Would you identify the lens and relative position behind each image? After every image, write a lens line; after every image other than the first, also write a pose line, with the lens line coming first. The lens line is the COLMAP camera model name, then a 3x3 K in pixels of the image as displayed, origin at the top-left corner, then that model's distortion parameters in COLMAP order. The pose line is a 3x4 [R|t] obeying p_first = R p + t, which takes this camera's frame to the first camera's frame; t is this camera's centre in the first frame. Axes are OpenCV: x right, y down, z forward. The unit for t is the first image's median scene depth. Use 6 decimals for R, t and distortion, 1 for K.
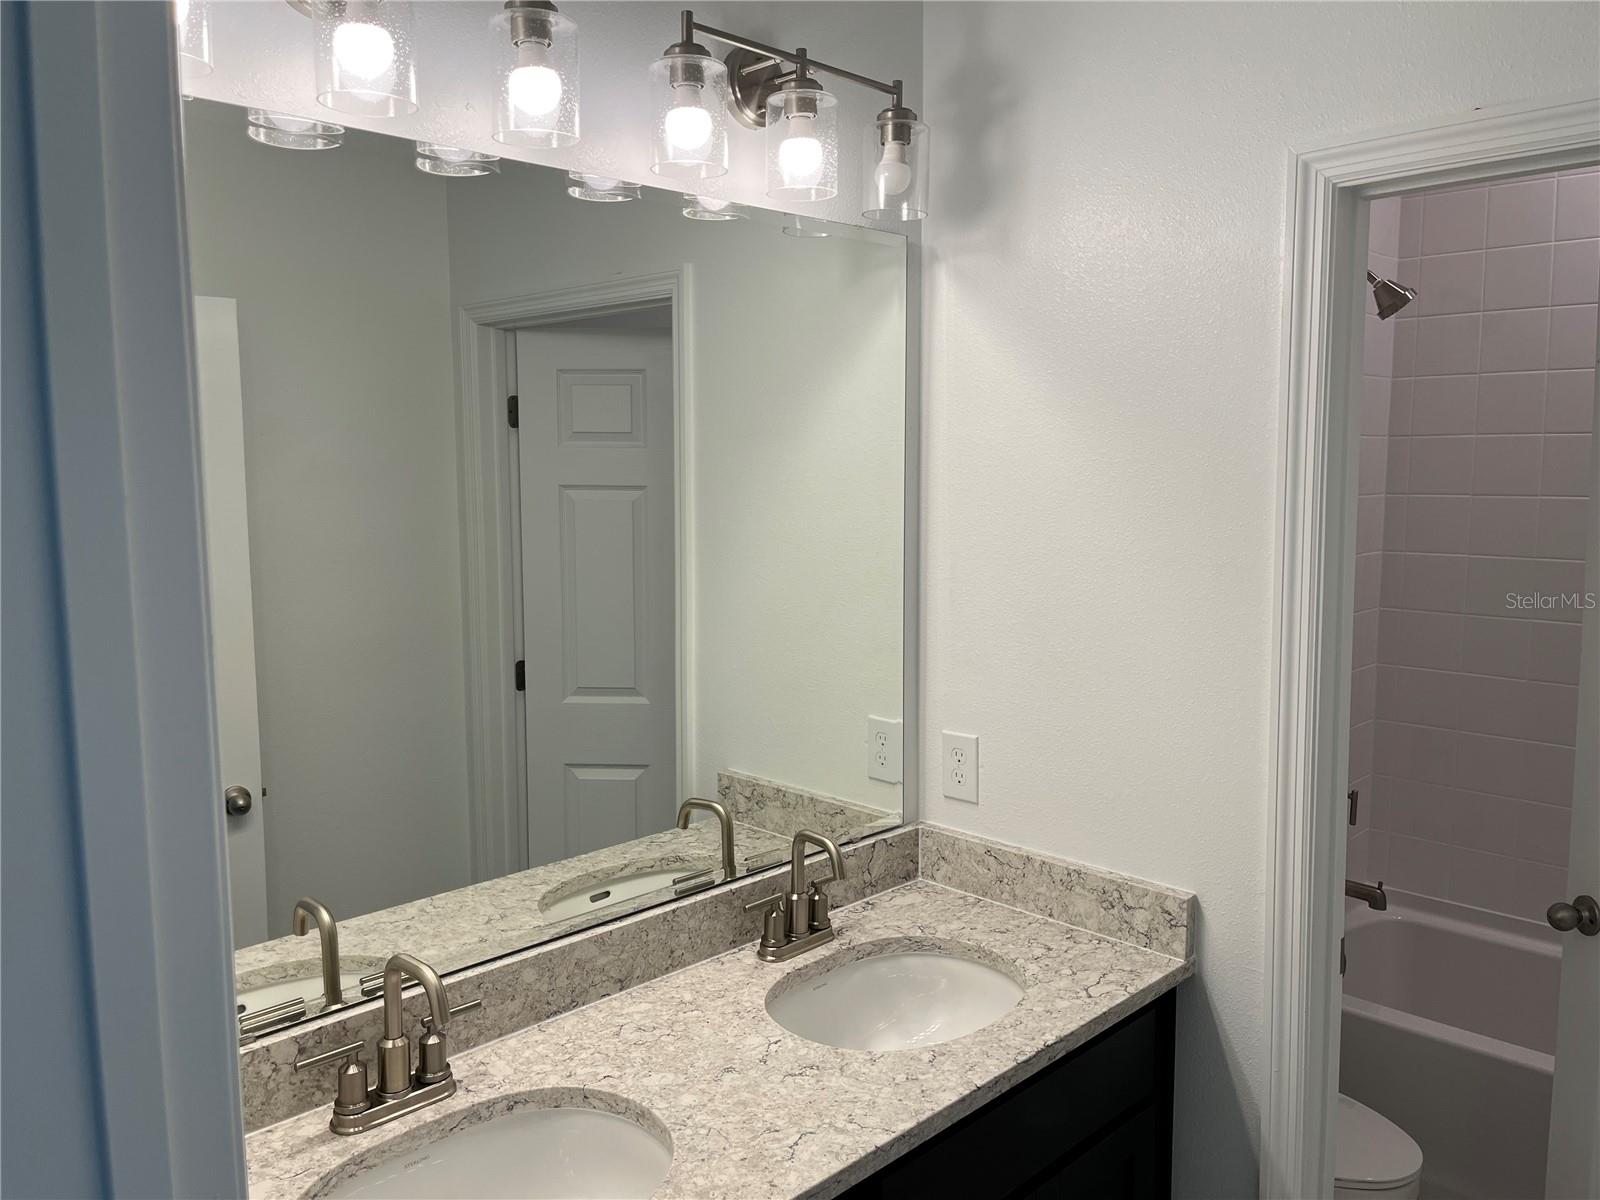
lens RADIAL K [[1187.8, 0, 800.0], [0, 1187.8, 600.0], [0, 0, 1]] dist [-0.036115, -0.000420]
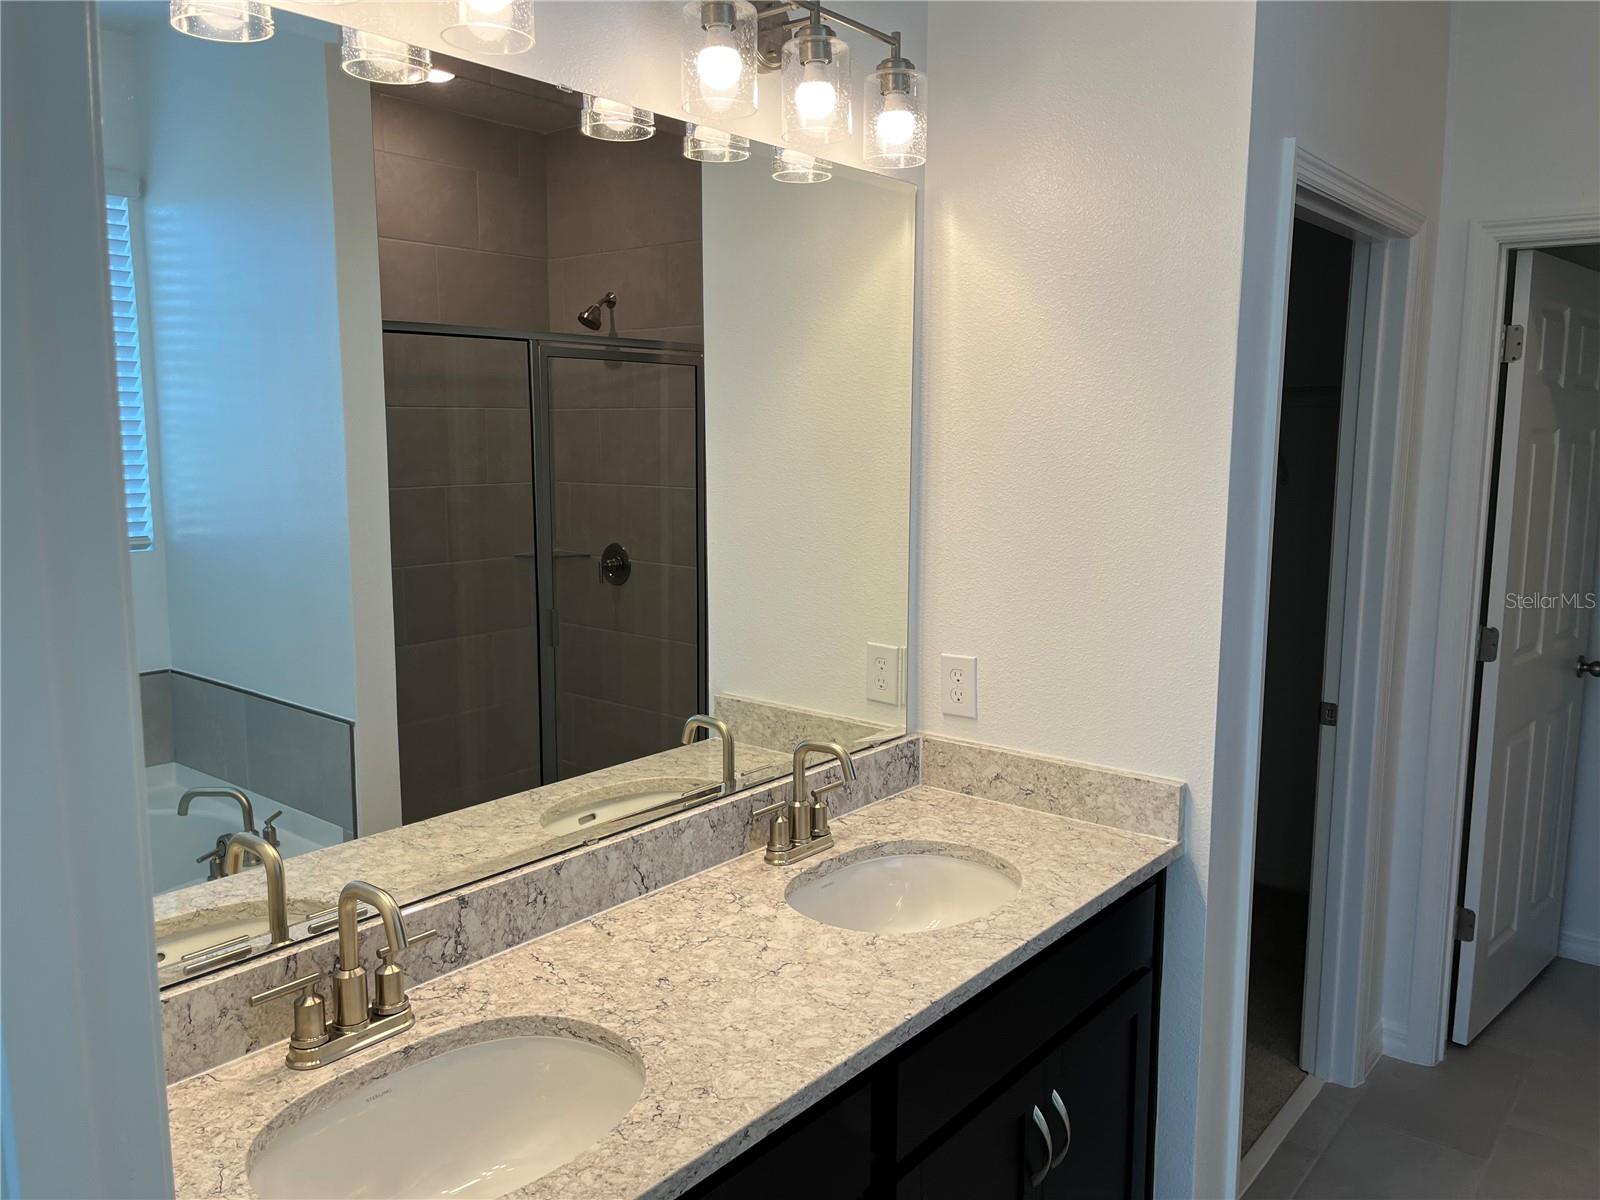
lens RADIAL K [[1284.2, 0, 800.0], [0, 1284.2, 600.0], [0, 0, 1]] dist [0.006633, 0.002082]
pose [[0.992173, 0.007694, 0.124632, -0.136132], [-0.012720, 0.999136, 0.039578, 0.017592], [-0.124219, -0.040854, 0.991413, -0.130449]]
